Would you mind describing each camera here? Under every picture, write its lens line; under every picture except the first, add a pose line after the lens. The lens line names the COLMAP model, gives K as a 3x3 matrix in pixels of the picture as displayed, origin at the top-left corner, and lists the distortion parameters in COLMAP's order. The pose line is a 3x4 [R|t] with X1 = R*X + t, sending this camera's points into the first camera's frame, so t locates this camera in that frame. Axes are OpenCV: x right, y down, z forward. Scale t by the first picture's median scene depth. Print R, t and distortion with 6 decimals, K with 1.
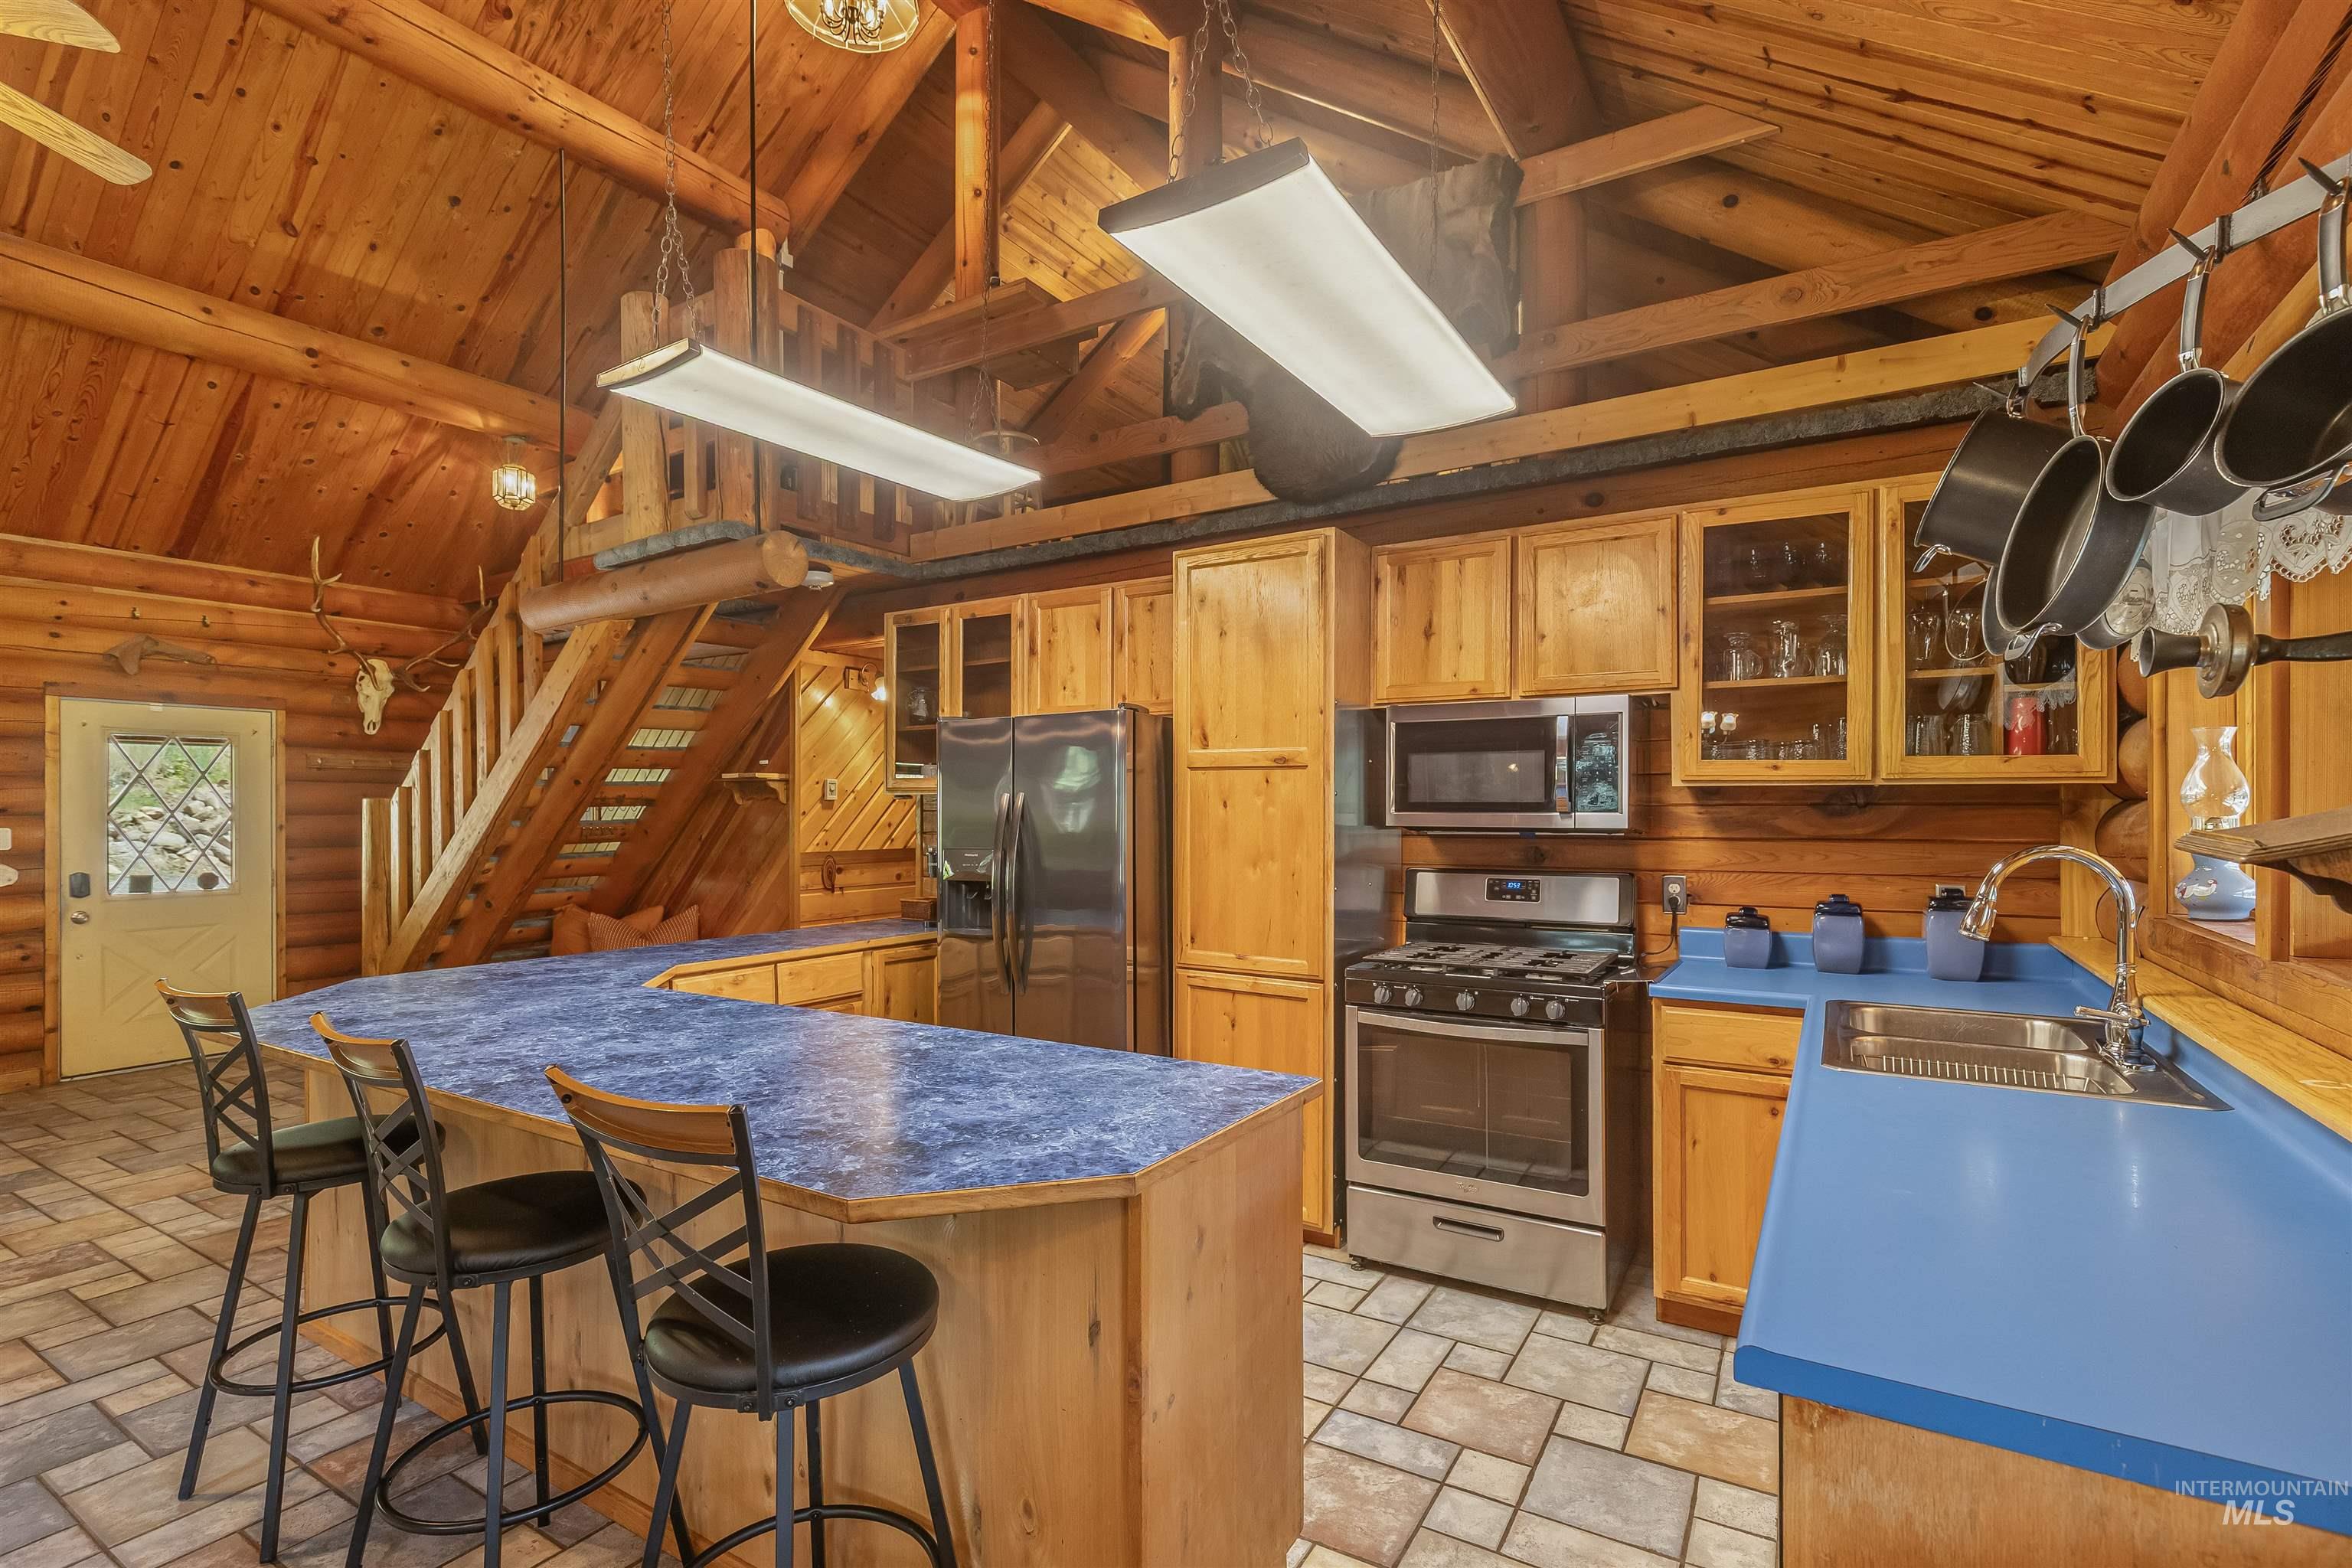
lens RADIAL K [[1099.2, 0, 1181.6], [0, 1099.2, 800.7], [0, 0, 1]] dist [-0.014409, 0.005962]
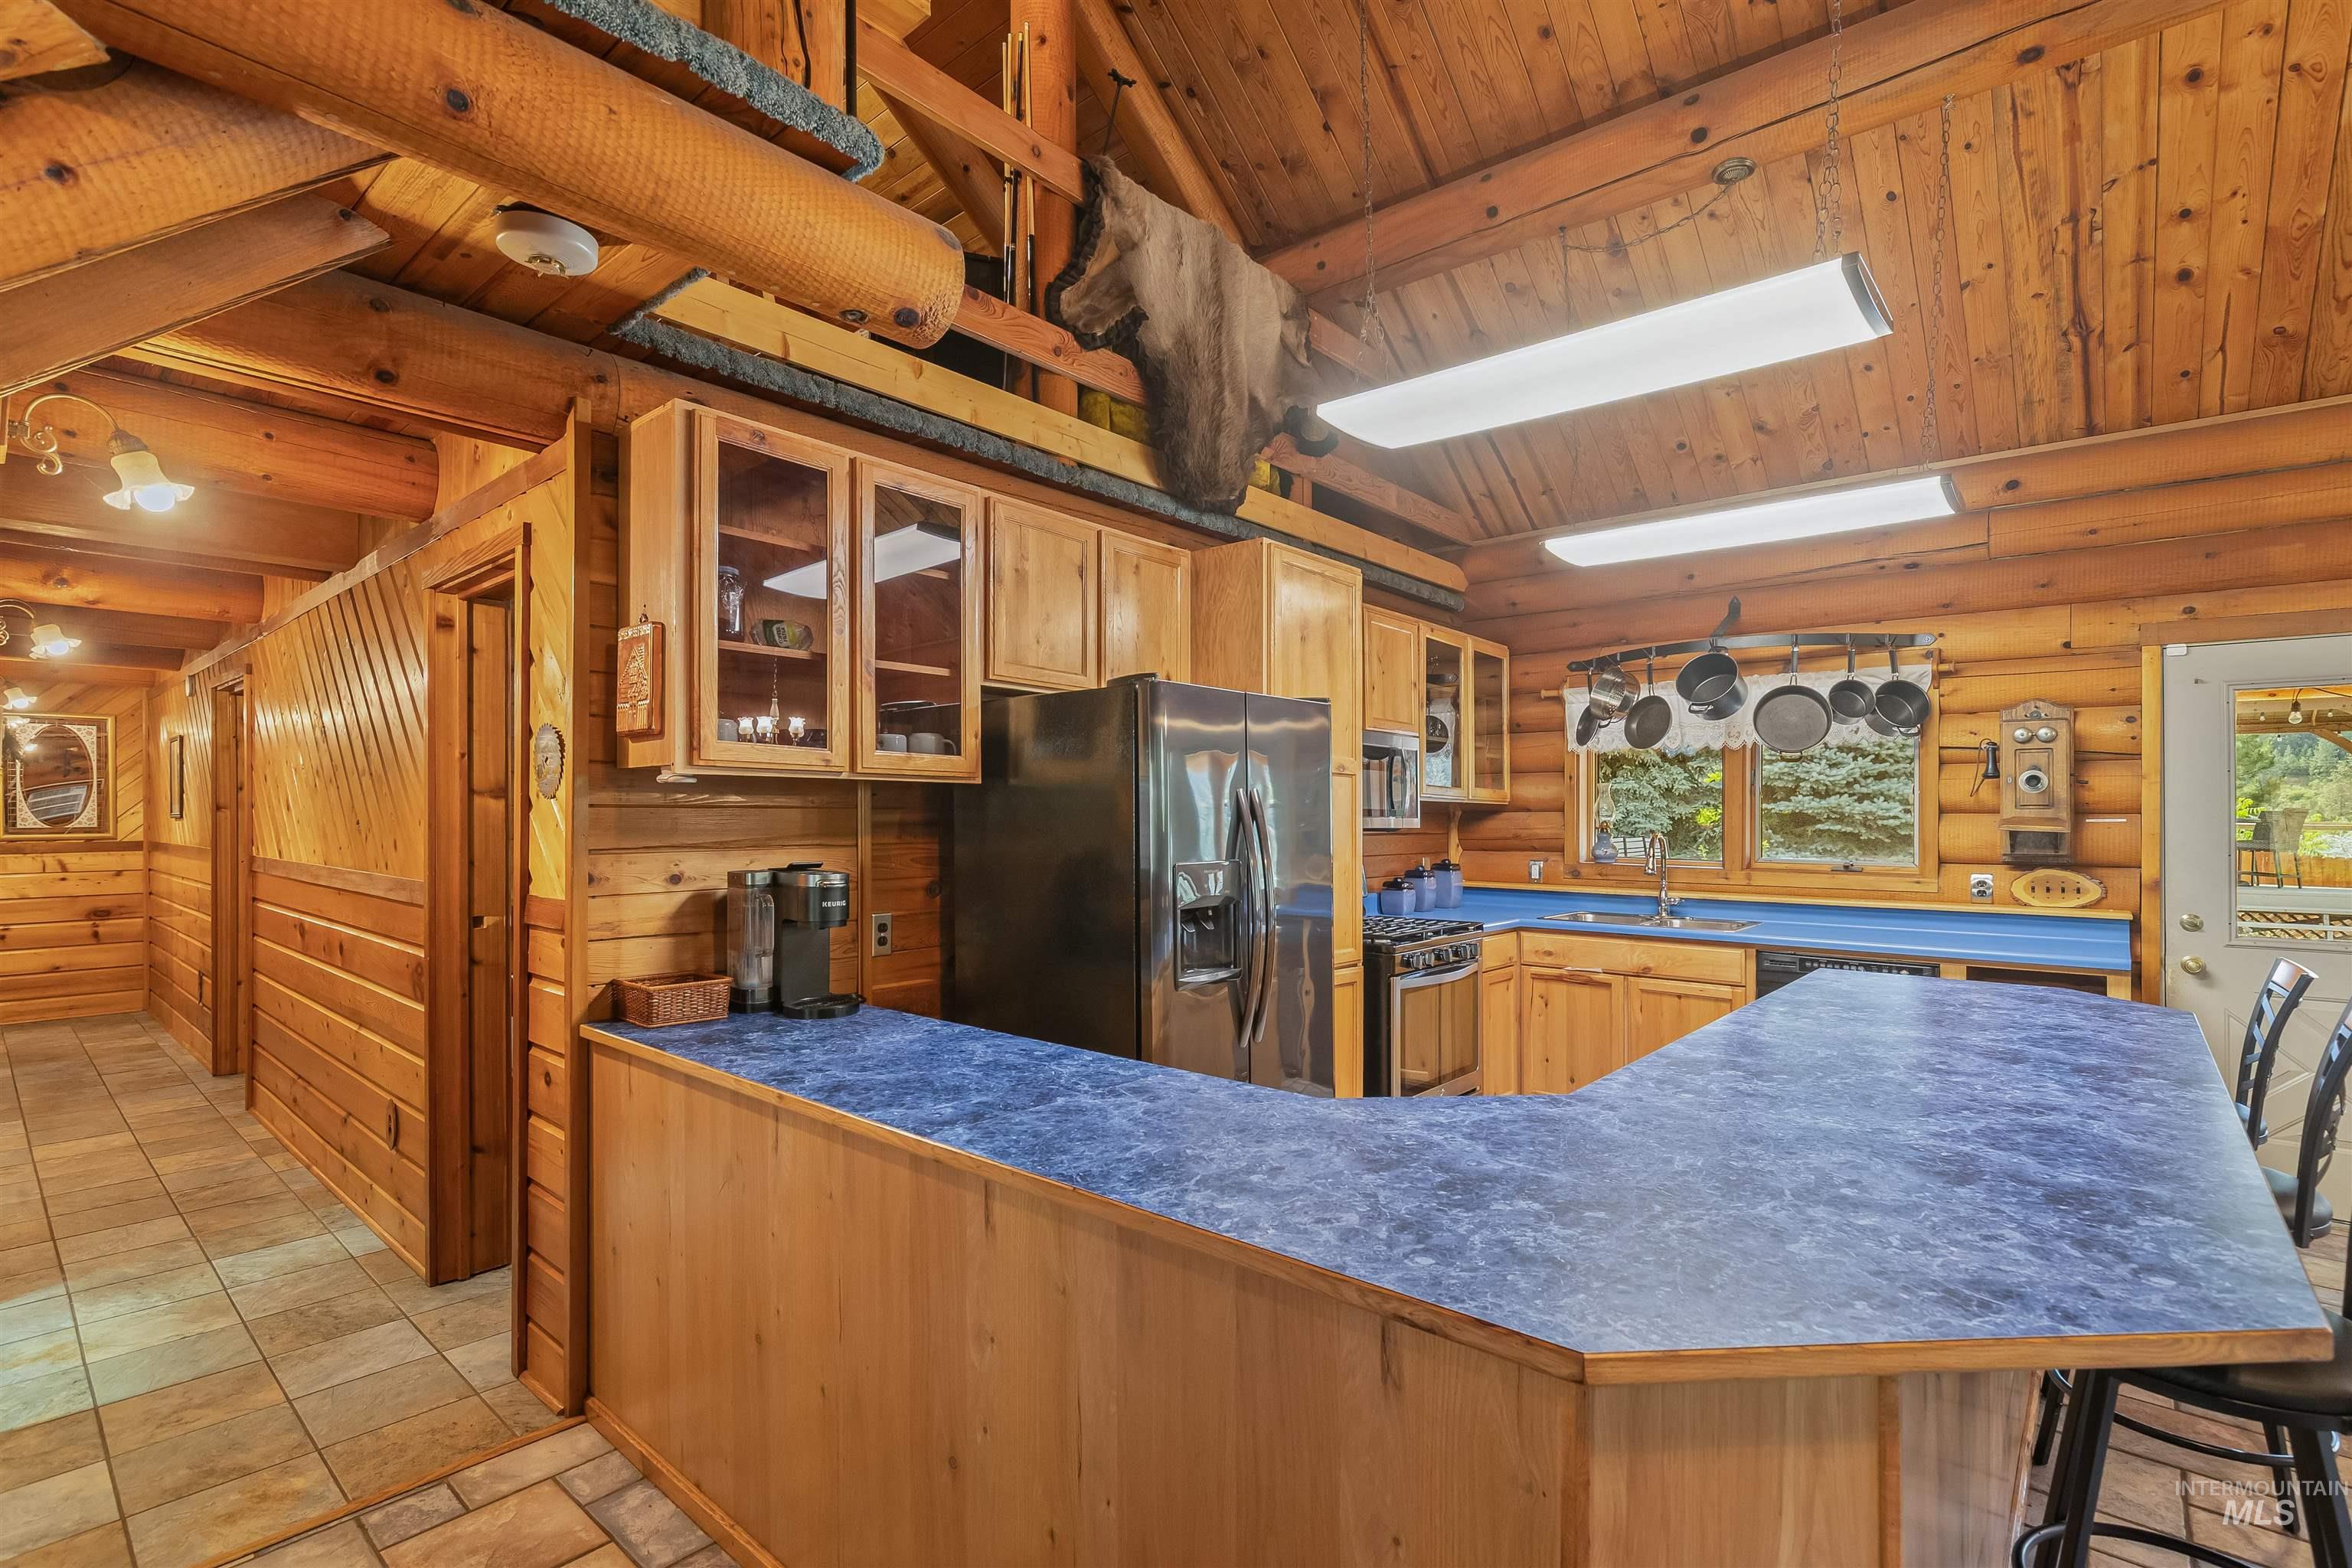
lens RADIAL K [[1063.2, 0, 1176.2], [0, 1063.2, 798.5], [0, 0, 1]] dist [-0.008484, 0.005298]
pose [[0.167224, 0.017522, 0.985763, -0.748454], [-0.016089, 0.999757, -0.015042, 0.008642], [-0.985788, -0.013345, 0.167466, 0.747238]]
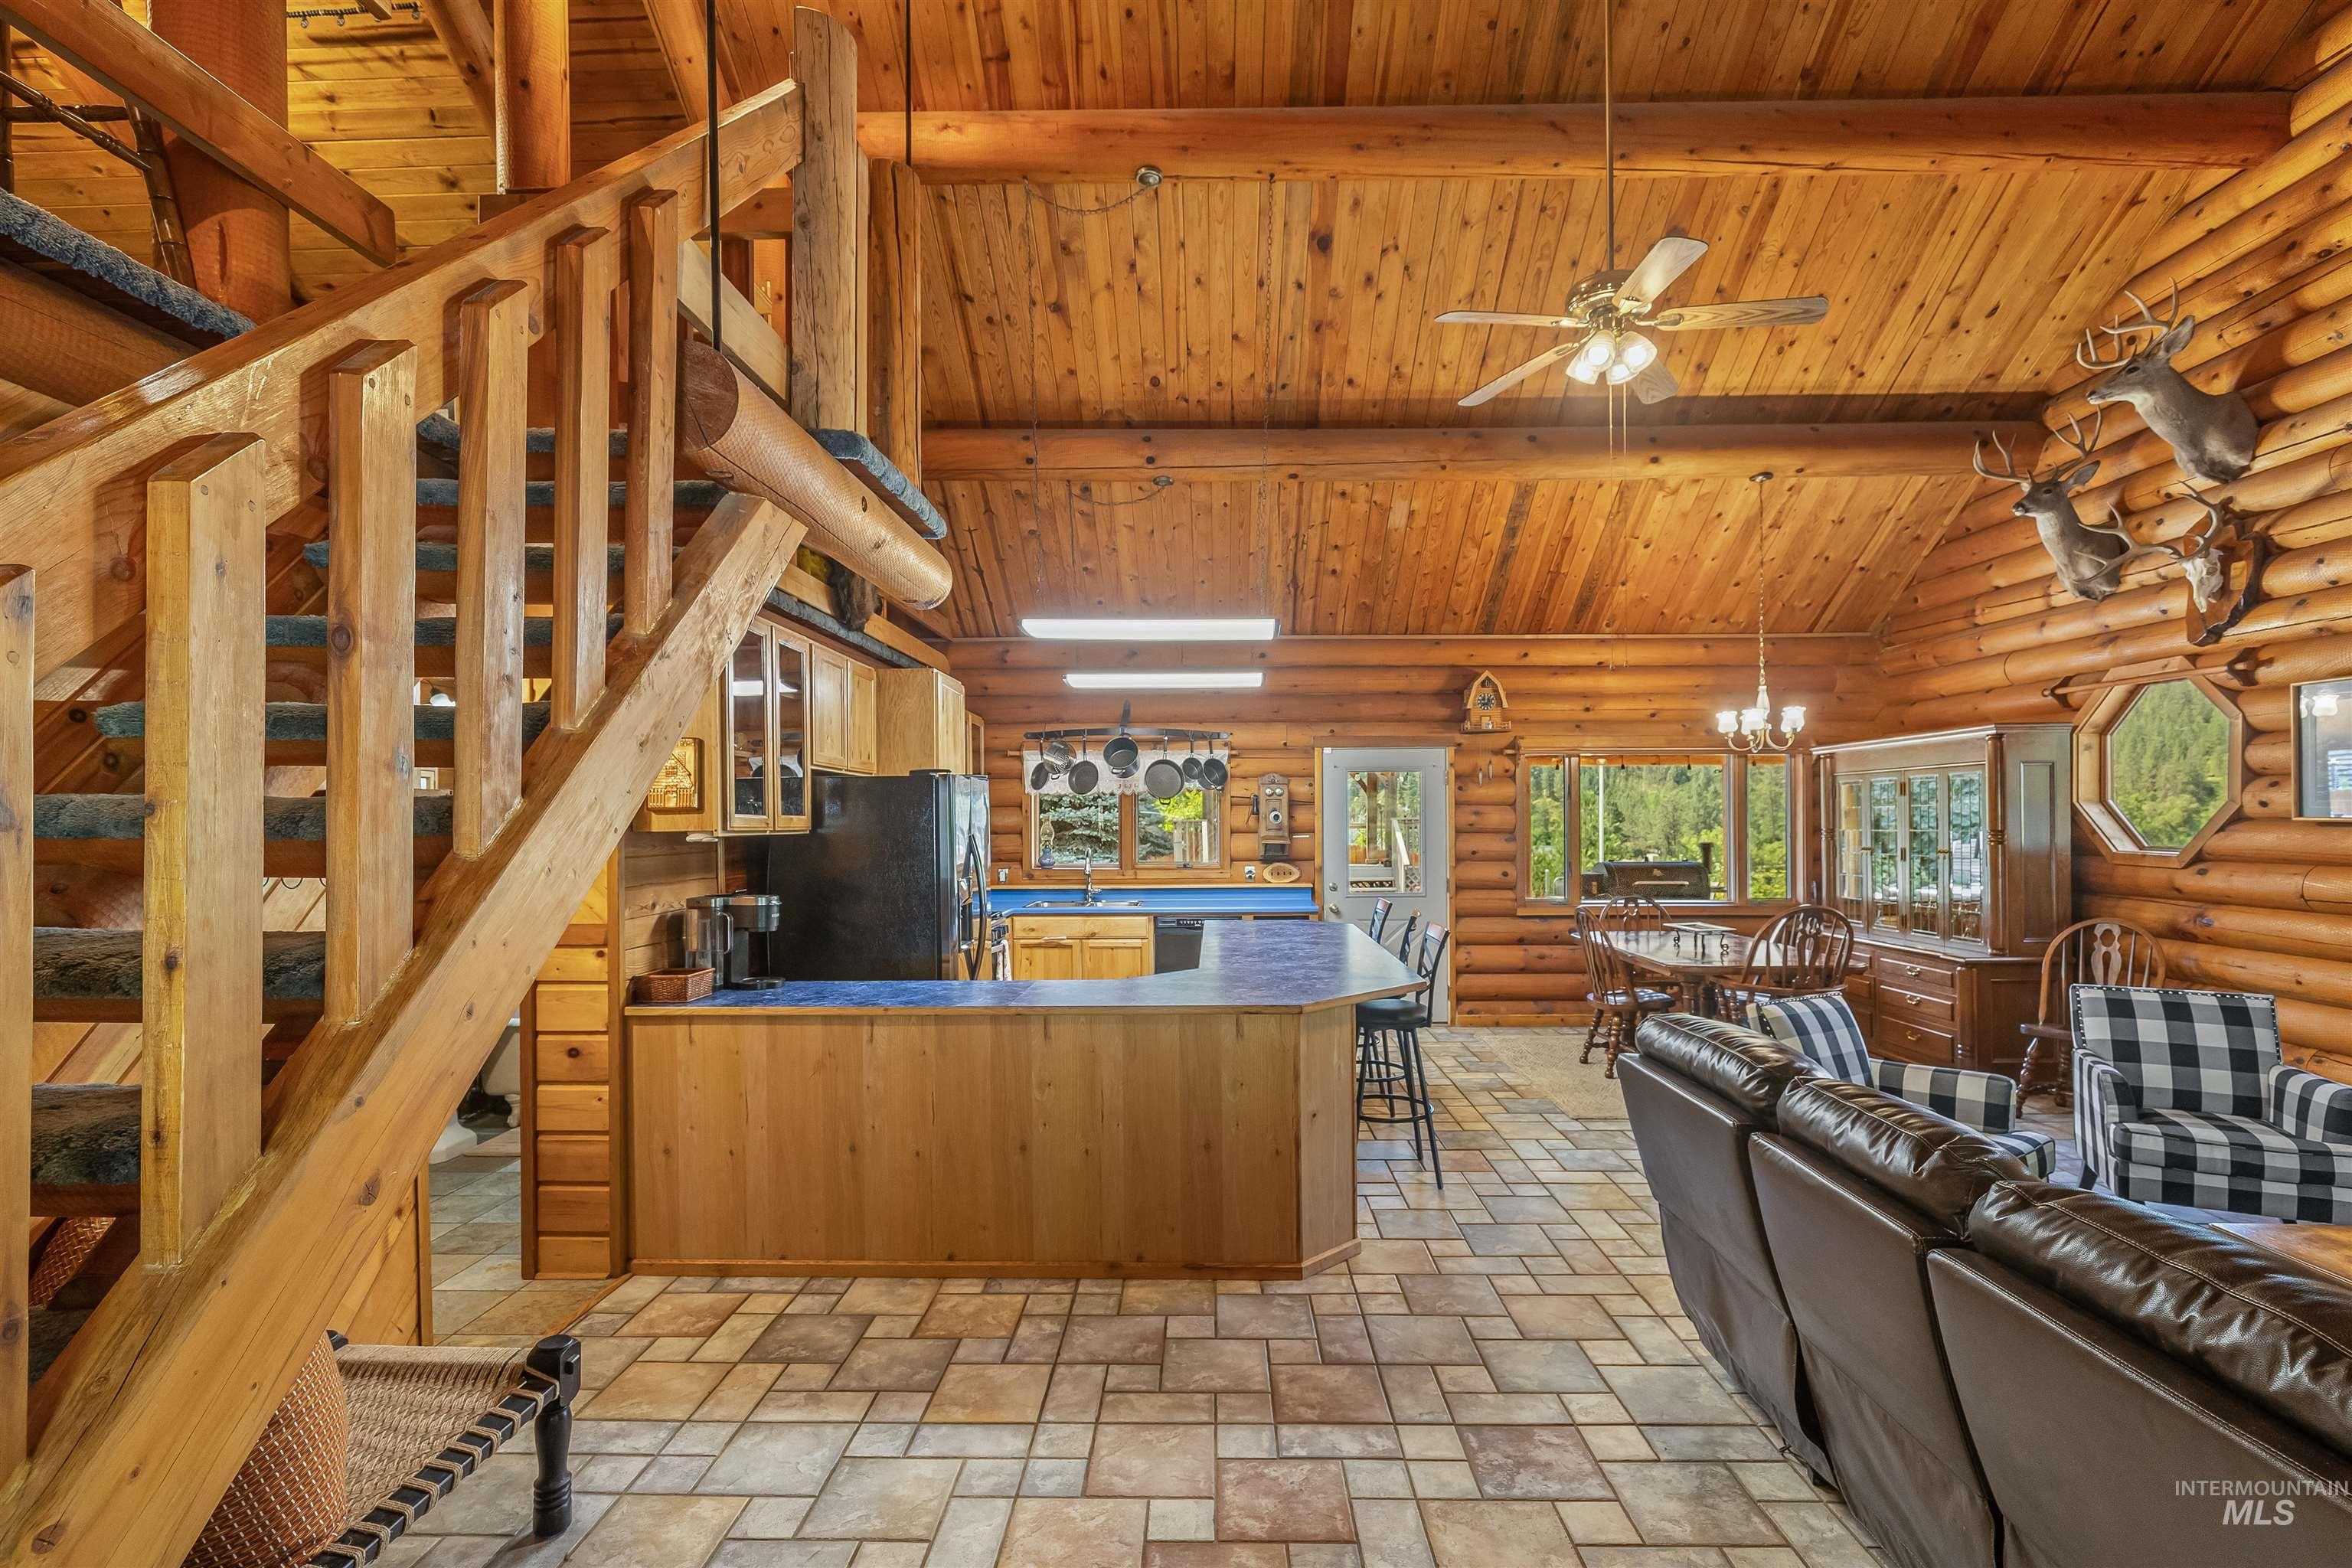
lens RADIAL K [[1099.2, 0, 1181.6], [0, 1099.2, 800.7], [0, 0, 1]] dist [-0.014409, 0.005962]
pose [[-0.502177, 0.018230, 0.864573, -1.175319], [-0.001877, 0.999752, -0.022170, -0.016412], [-0.864763, -0.012757, -0.502019, 1.179439]]
